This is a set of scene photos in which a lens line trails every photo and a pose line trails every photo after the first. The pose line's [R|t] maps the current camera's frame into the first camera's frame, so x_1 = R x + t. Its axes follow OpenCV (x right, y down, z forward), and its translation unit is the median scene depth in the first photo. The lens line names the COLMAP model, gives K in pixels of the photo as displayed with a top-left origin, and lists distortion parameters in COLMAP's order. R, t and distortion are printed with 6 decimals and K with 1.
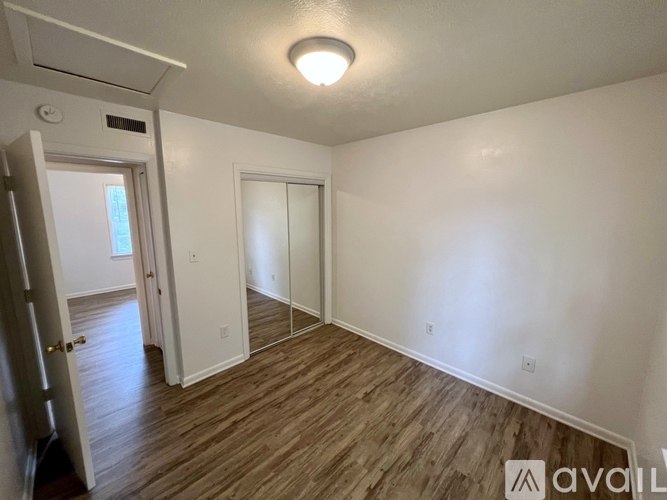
lens RADIAL K [[267.5, 0, 333.7], [0, 267.5, 249.3], [0, 0, 1]] dist [-0.000695, 0.000048]
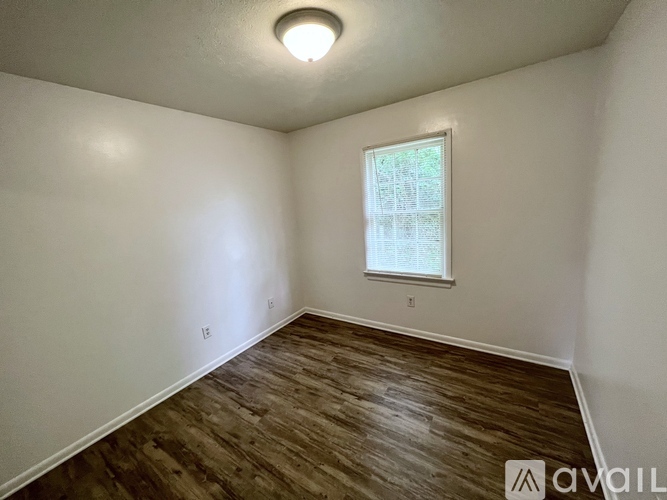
lens RADIAL K [[267.5, 0, 333.4], [0, 267.5, 249.7], [0, 0, 1]] dist [-0.000695, 0.000048]
pose [[-0.190089, -0.175998, 0.965863, -0.747786], [0.232714, 0.947686, 0.218485, -0.098729], [-0.953787, 0.266301, -0.139188, 0.826573]]
